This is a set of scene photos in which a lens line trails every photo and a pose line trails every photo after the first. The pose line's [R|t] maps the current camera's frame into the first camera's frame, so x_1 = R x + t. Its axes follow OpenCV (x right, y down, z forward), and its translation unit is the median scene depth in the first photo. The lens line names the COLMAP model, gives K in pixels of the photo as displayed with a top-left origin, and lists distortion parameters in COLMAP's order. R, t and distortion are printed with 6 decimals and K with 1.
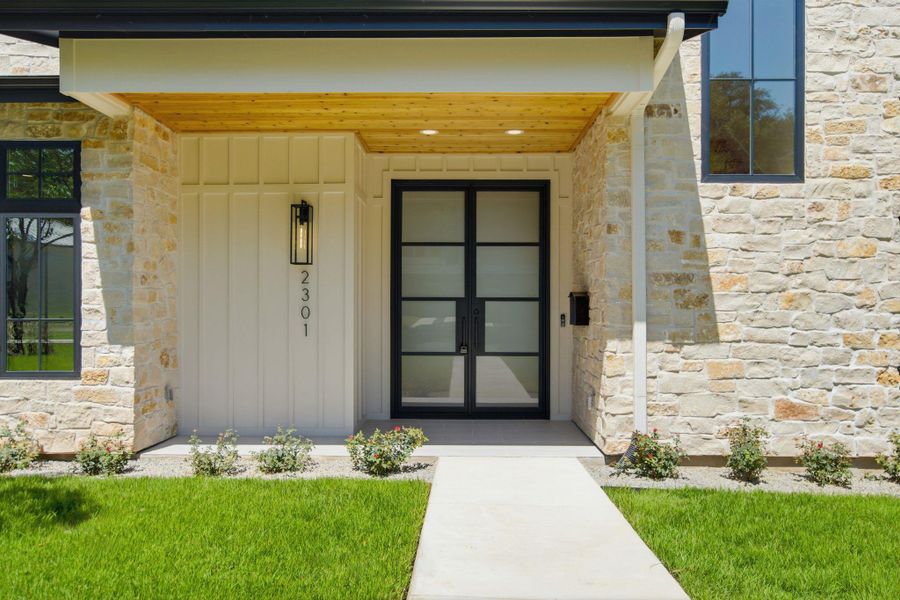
lens RADIAL K [[472.6, 0, 449.0], [0, 472.6, 306.5], [0, 0, 1]] dist [0.019625, -0.006414]
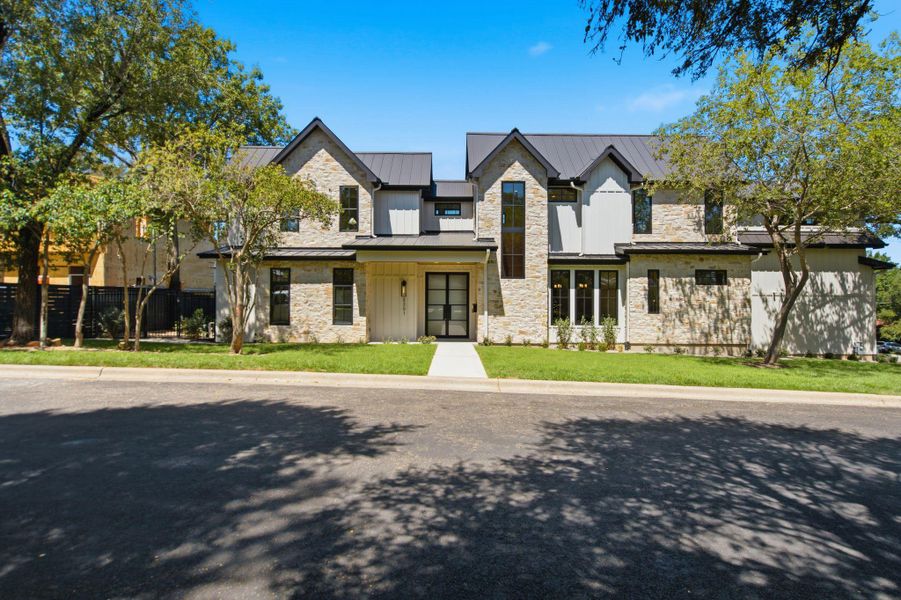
lens RADIAL K [[473.1, 0, 451.0], [0, 473.1, 297.2], [0, 0, 1]] dist [0.019625, -0.006414]
pose [[0.999850, 0.003291, 0.017030, 0.012094], [-0.003486, 0.999928, 0.011447, -0.118027], [-0.016991, -0.011504, 0.999789, -2.643404]]
